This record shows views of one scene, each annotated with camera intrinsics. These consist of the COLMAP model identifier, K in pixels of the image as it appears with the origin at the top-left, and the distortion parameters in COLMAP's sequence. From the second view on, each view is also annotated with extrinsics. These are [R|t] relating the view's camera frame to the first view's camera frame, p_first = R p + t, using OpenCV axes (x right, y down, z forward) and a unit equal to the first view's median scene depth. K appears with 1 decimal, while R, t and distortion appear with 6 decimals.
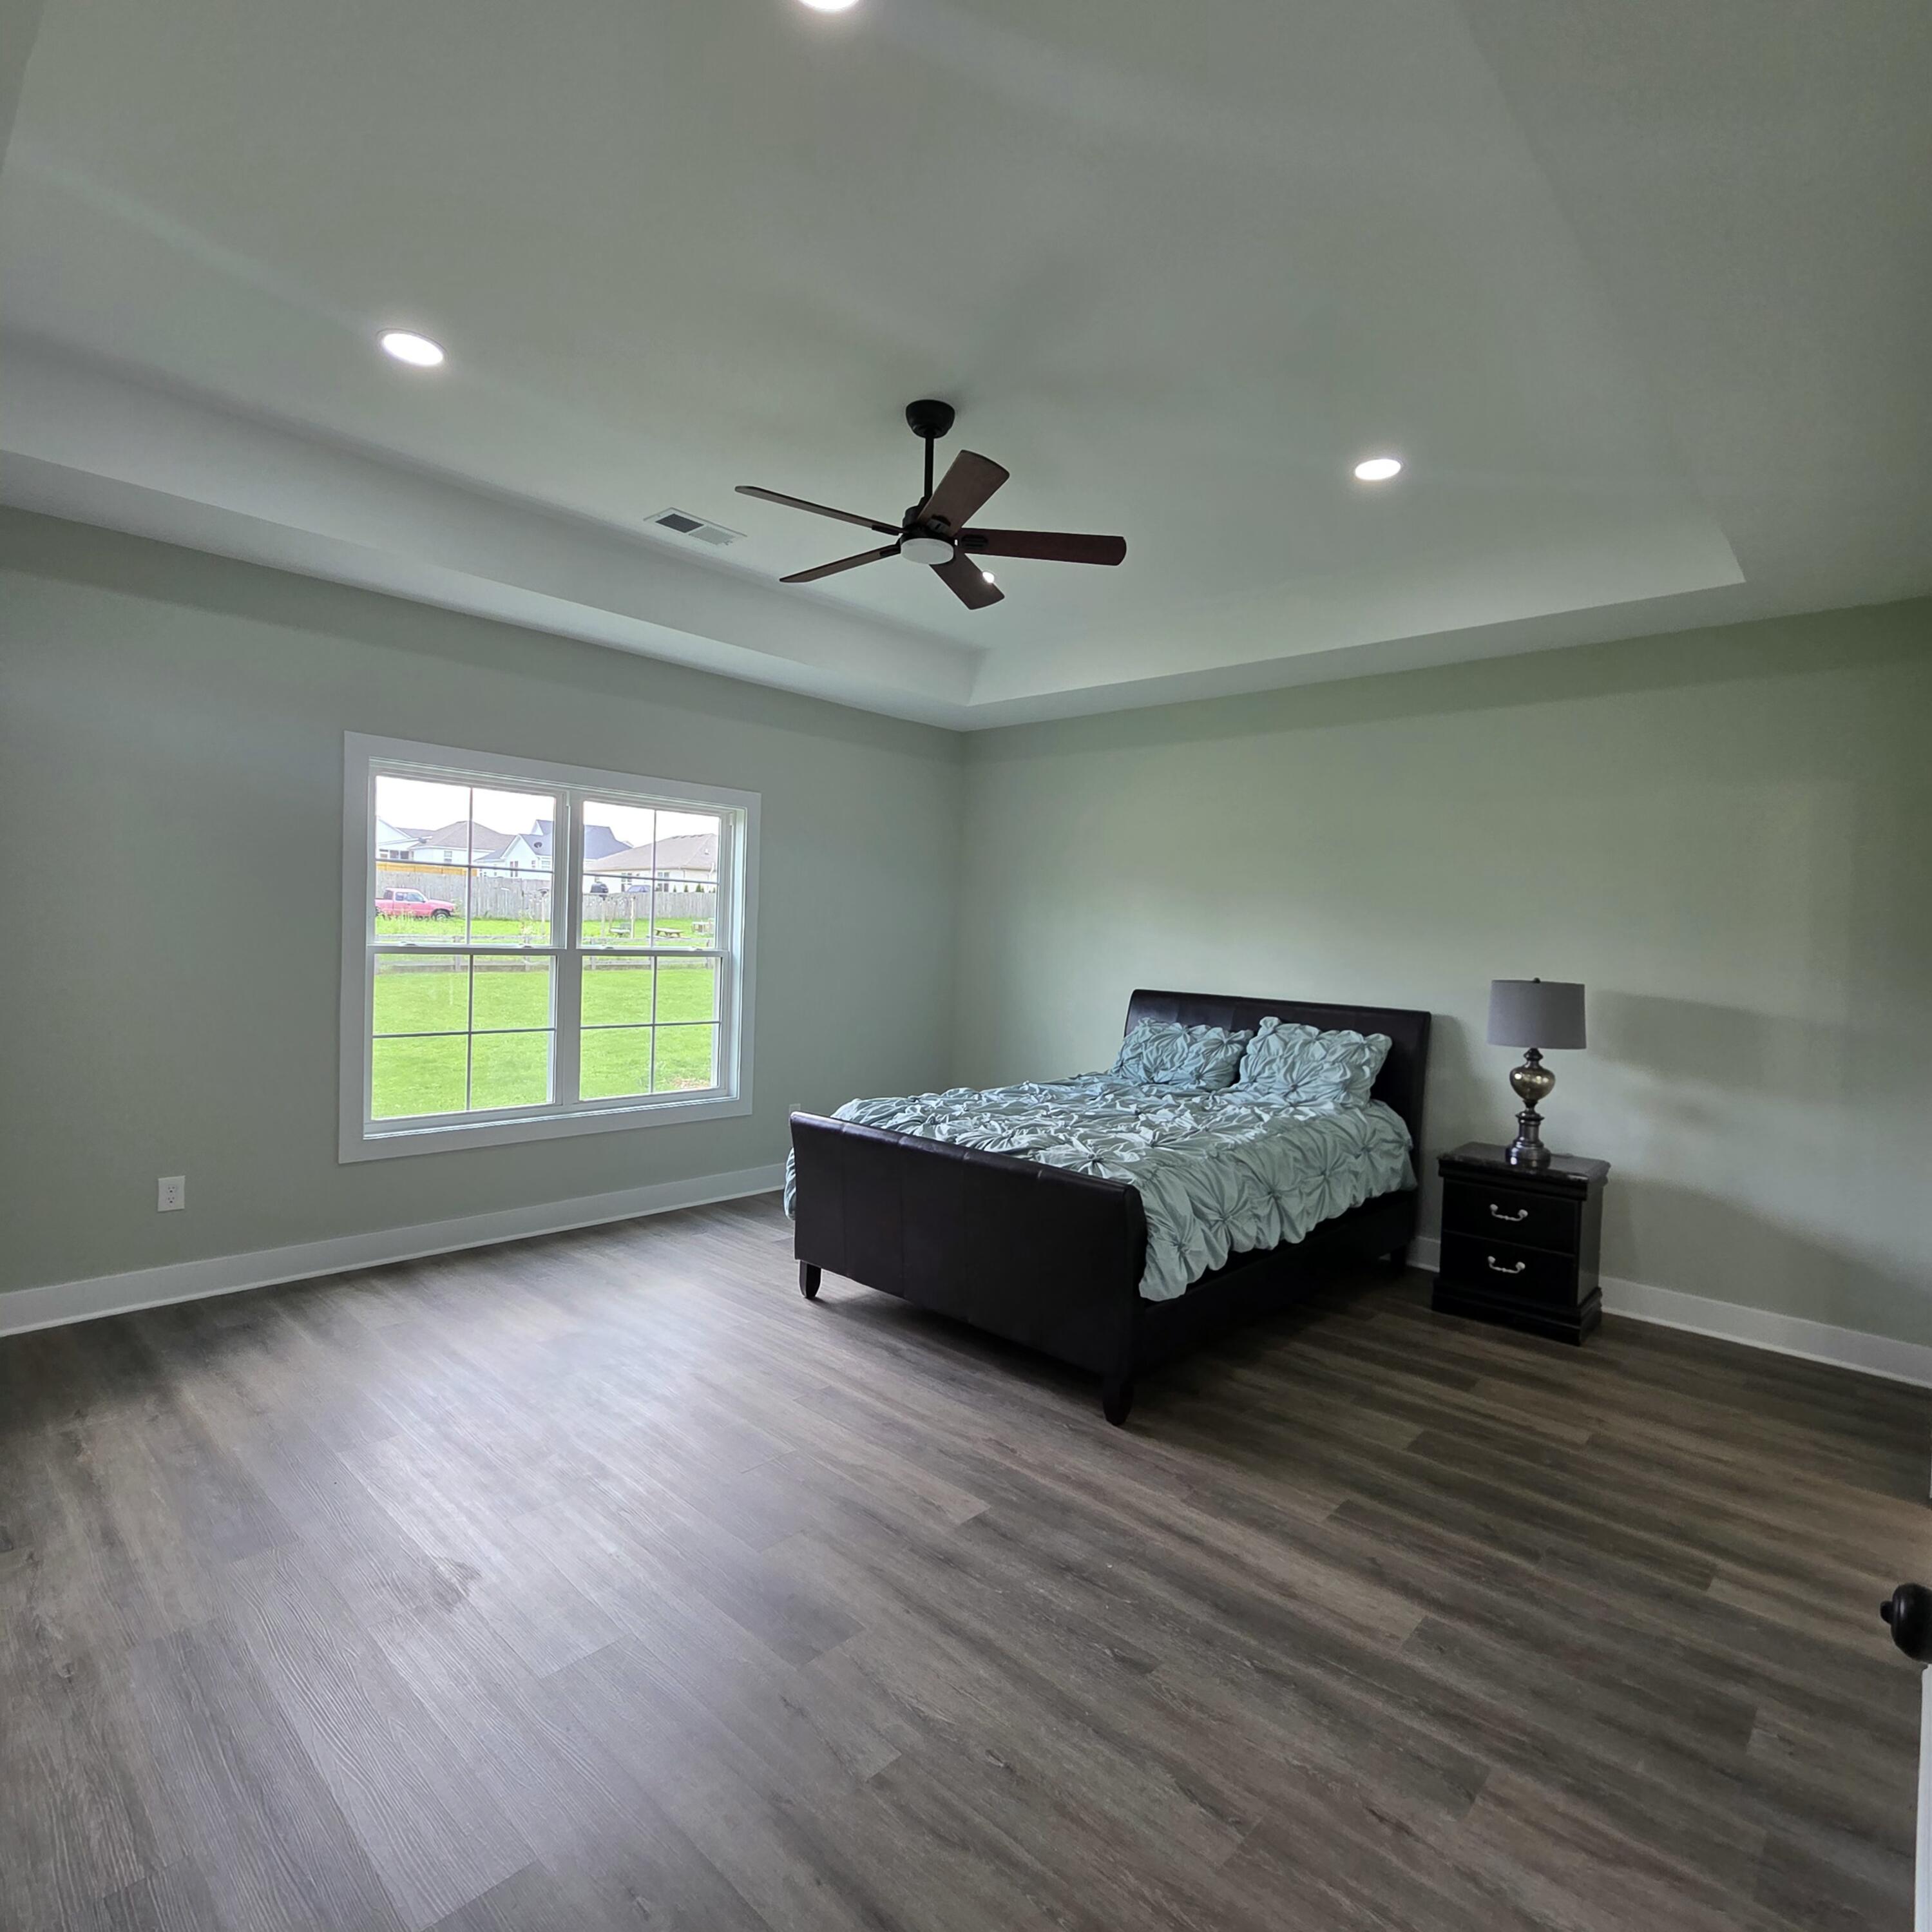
lens RADIAL K [[1053.1, 0, 979.4], [0, 1053.1, 956.8], [0, 0, 1]] dist [-0.005641, -0.003616]
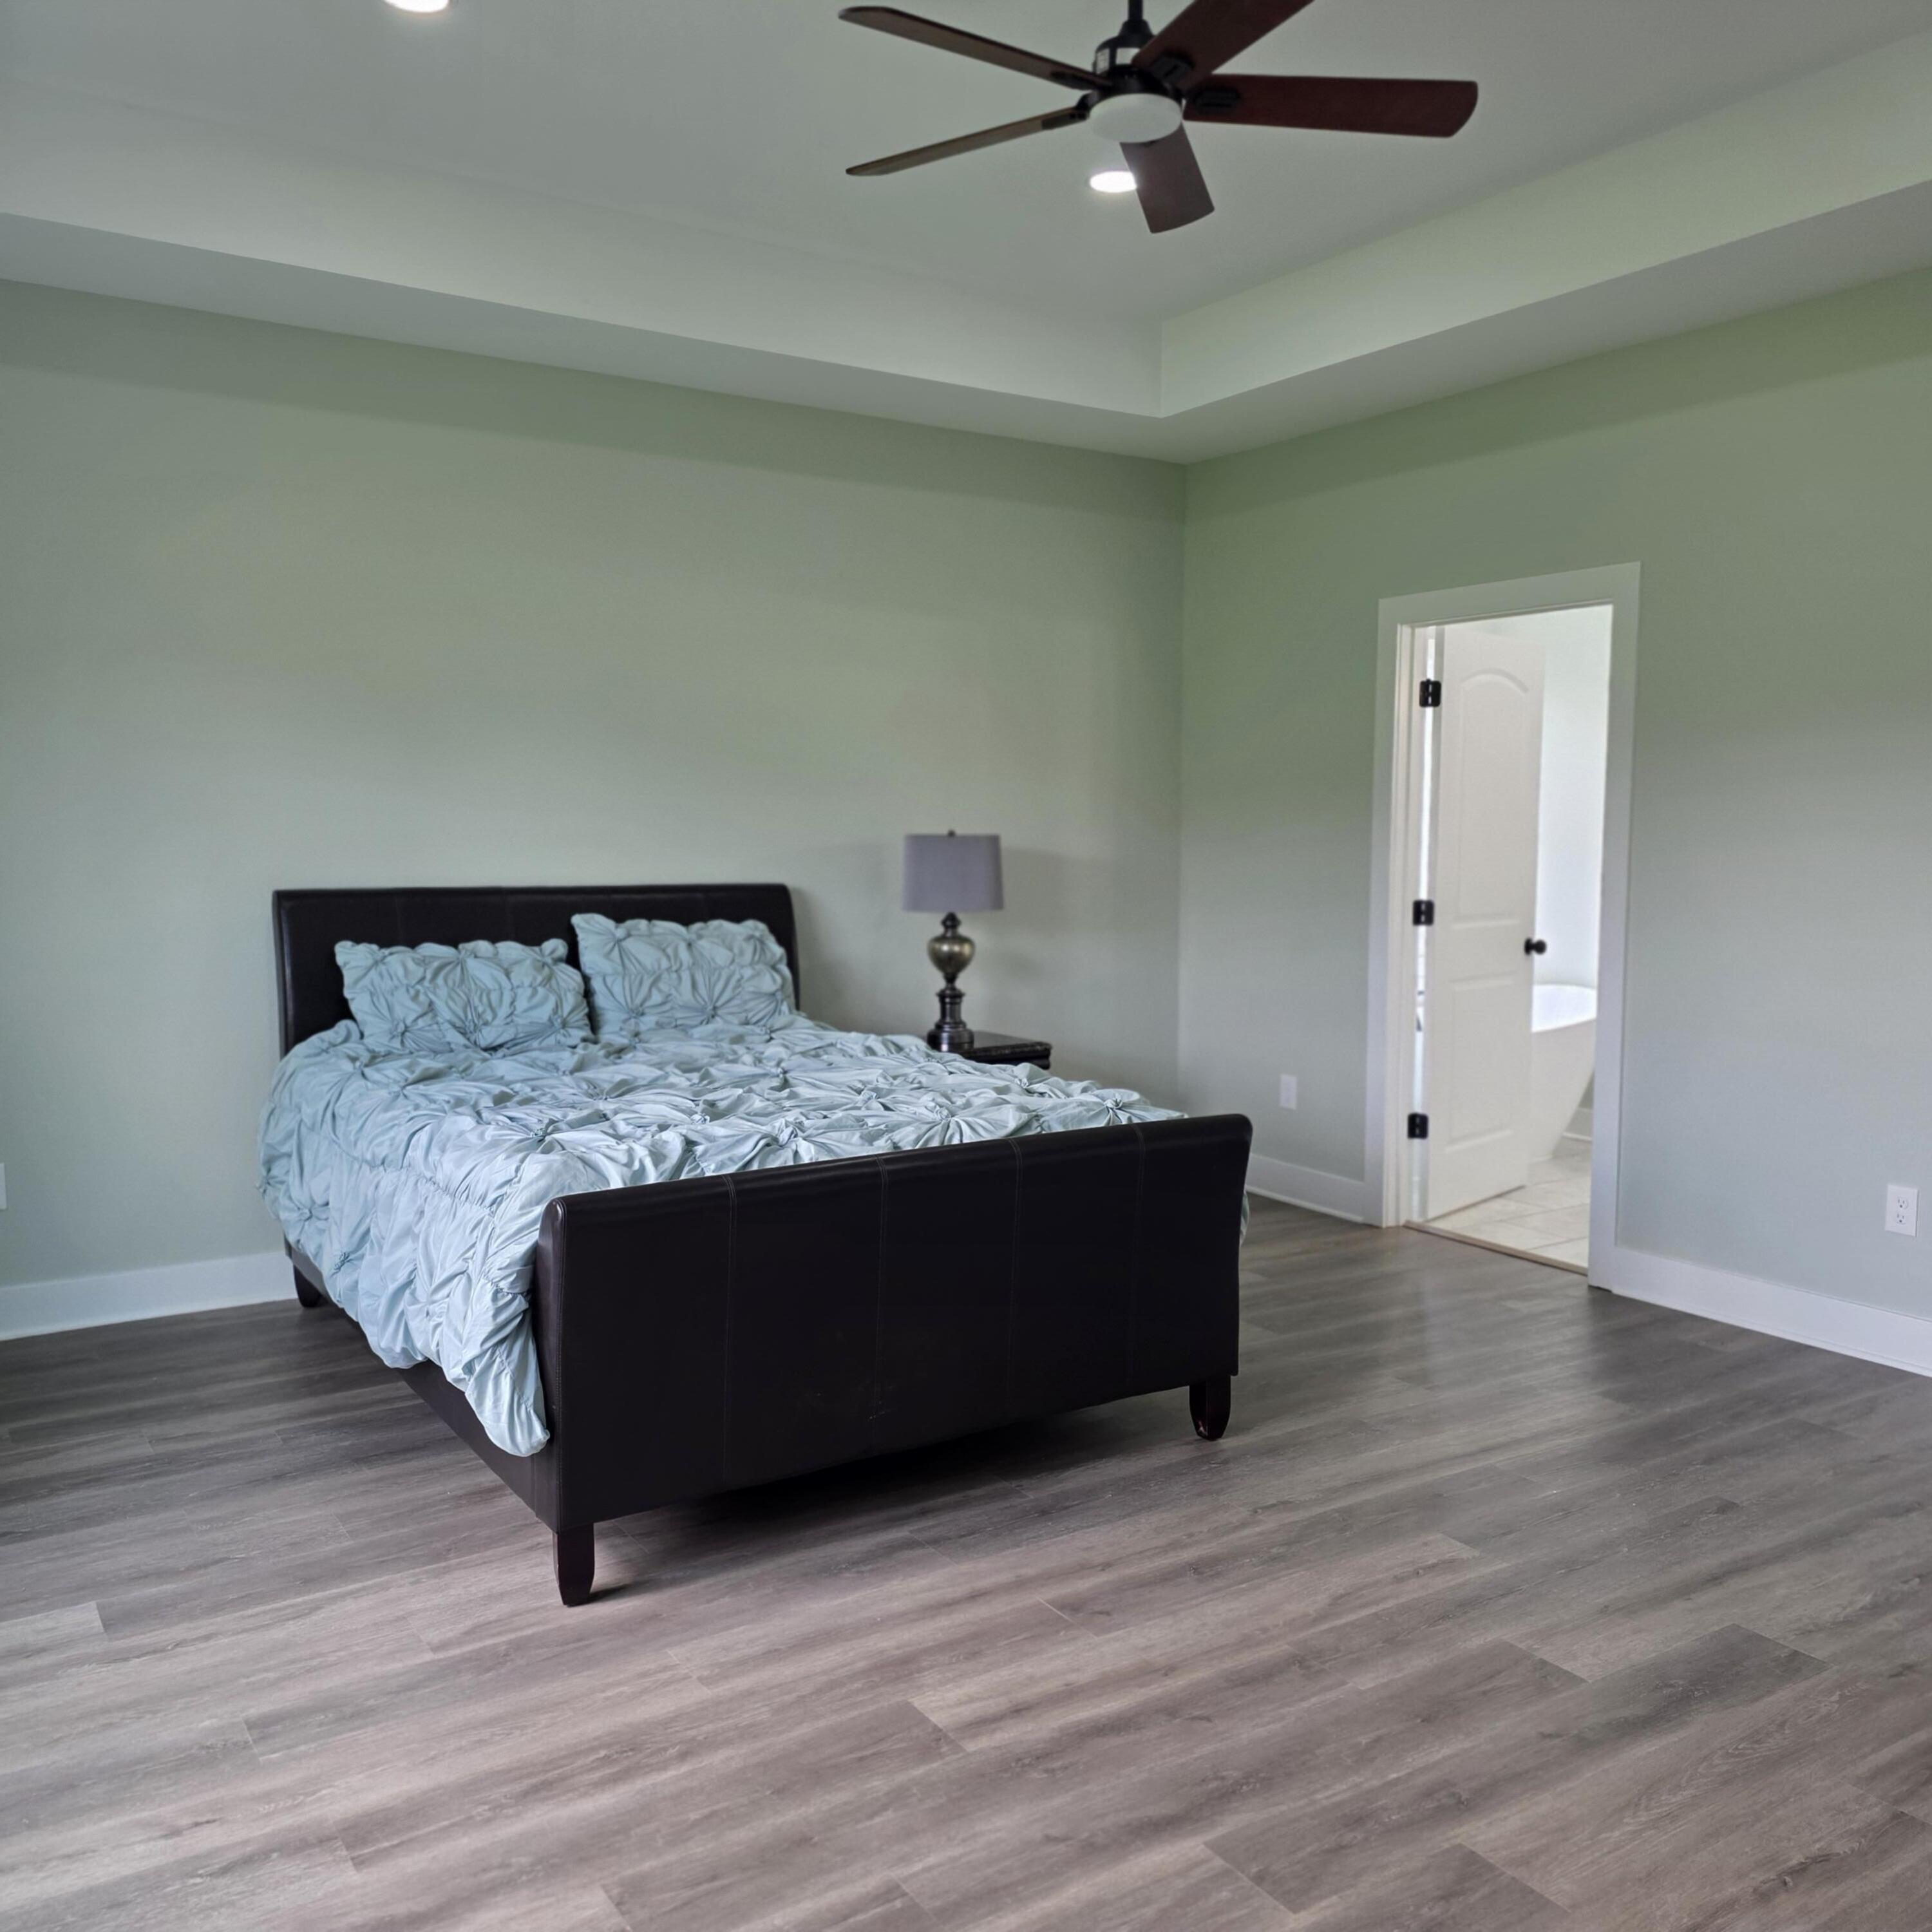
lens RADIAL K [[1677.2, 0, 960.0], [0, 1677.2, 962.3], [0, 0, 1]] dist [0.053891, -0.064569]
pose [[0.263424, -0.120398, 0.957138, -0.950616], [0.029227, 0.992722, 0.116830, -0.037869], [-0.964237, -0.002802, 0.265026, 0.785391]]
